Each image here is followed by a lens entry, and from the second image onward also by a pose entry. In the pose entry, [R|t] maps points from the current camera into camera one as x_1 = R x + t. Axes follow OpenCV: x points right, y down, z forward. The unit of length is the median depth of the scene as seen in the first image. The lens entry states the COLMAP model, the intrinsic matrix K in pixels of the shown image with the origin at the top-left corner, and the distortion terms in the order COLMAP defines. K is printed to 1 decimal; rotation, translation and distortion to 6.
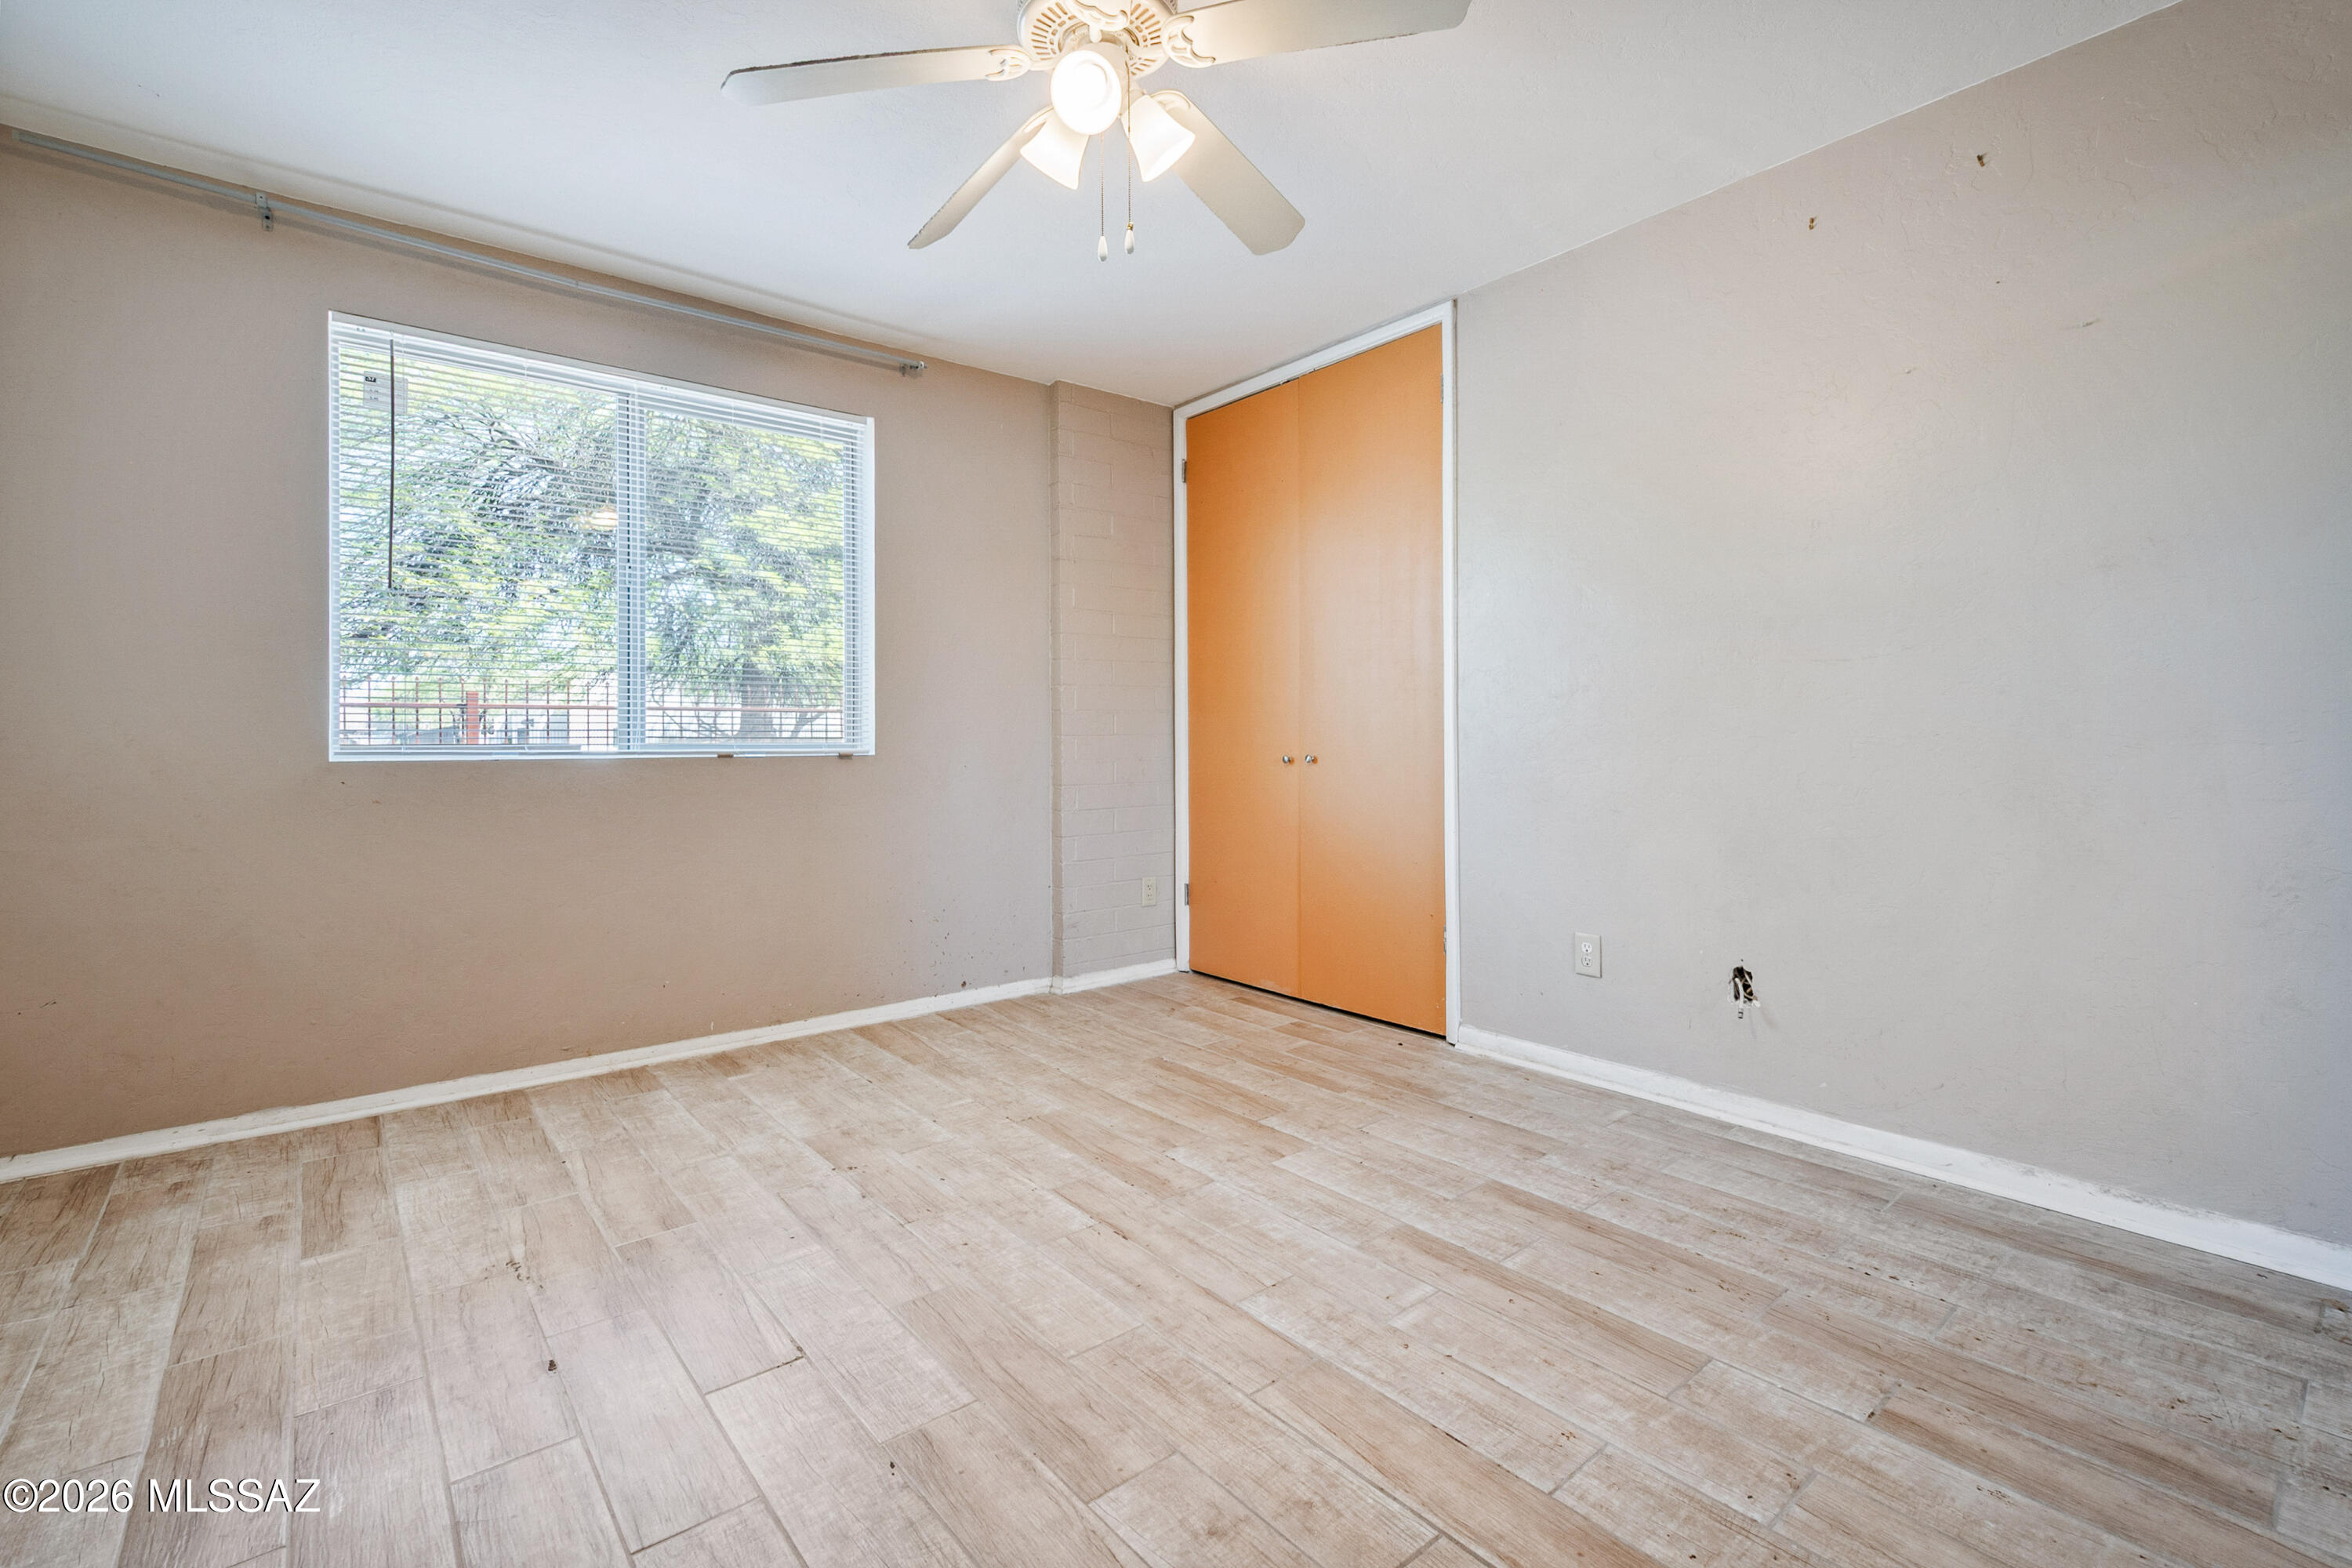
lens RADIAL K [[1038.2, 0, 1175.6], [0, 1038.2, 729.3], [0, 0, 1]] dist [0.002841, -0.000041]
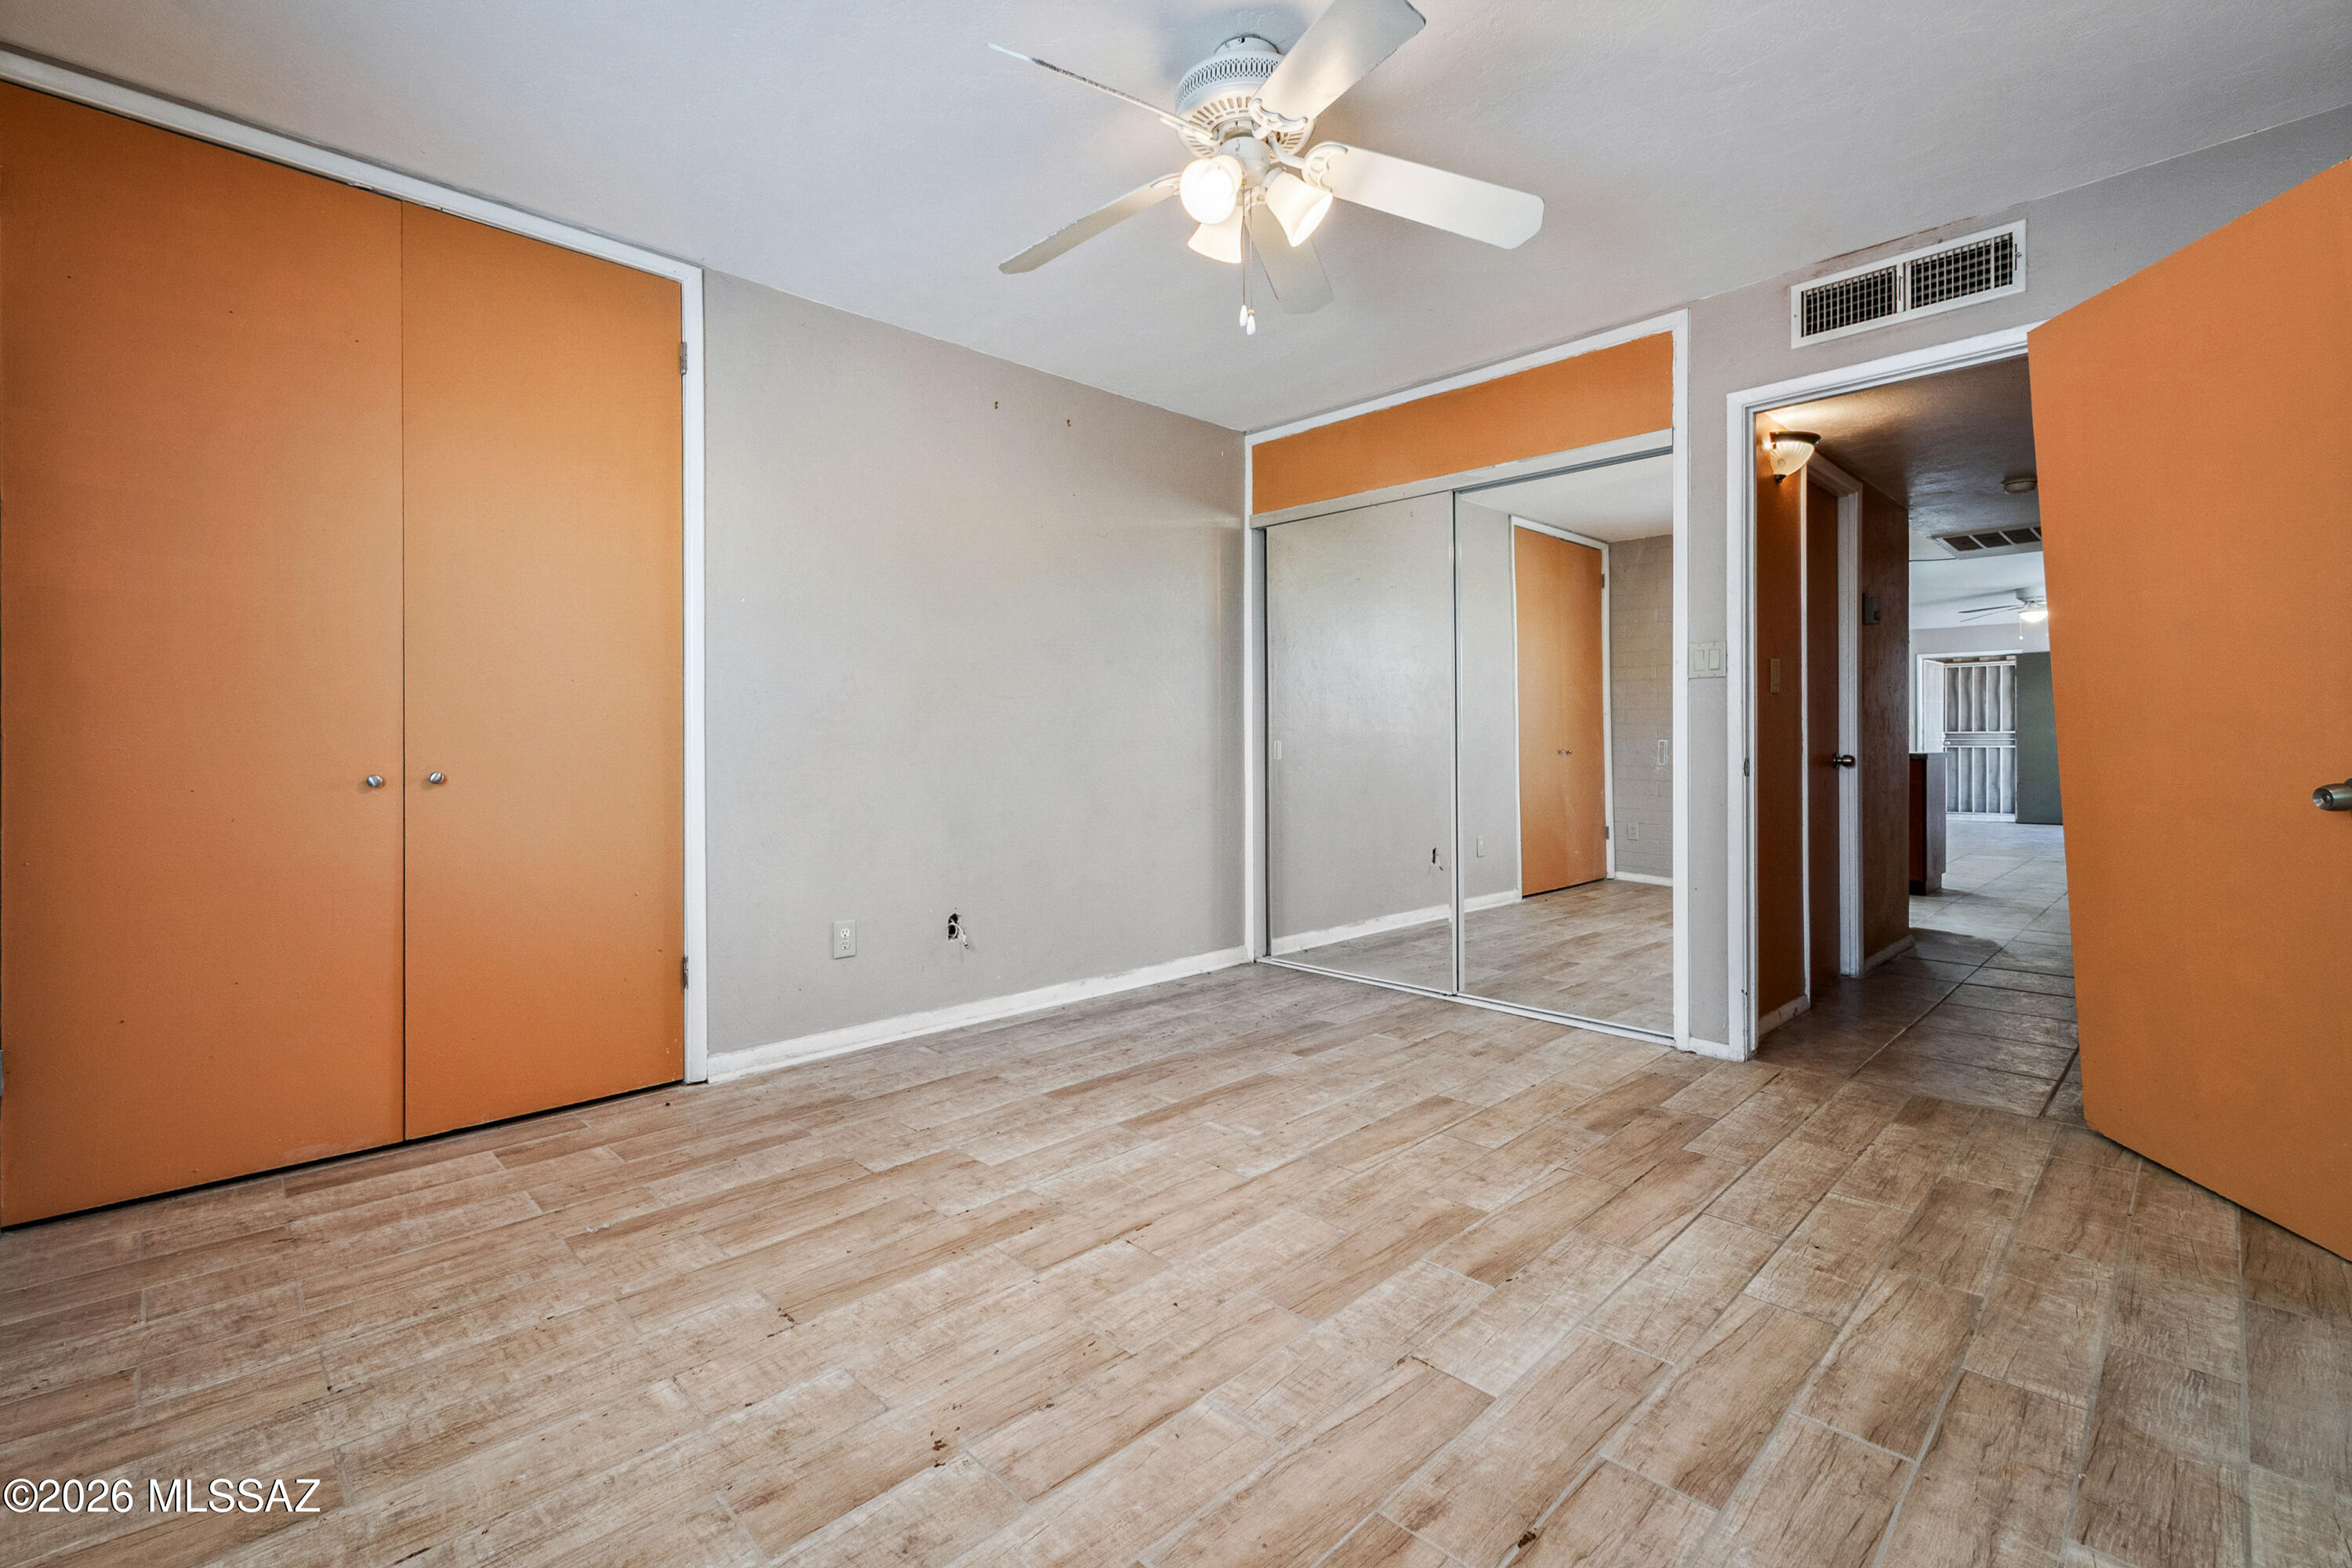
lens RADIAL K [[1021.0, 0, 1172.2], [0, 1021.0, 755.6], [0, 0, 1]] dist [0.004417, -0.000054]
pose [[-0.078239, -0.006943, 0.996910, -0.936727], [-0.006032, 0.999961, 0.006491, 0.008870], [-0.996916, -0.005505, -0.078277, 0.924596]]
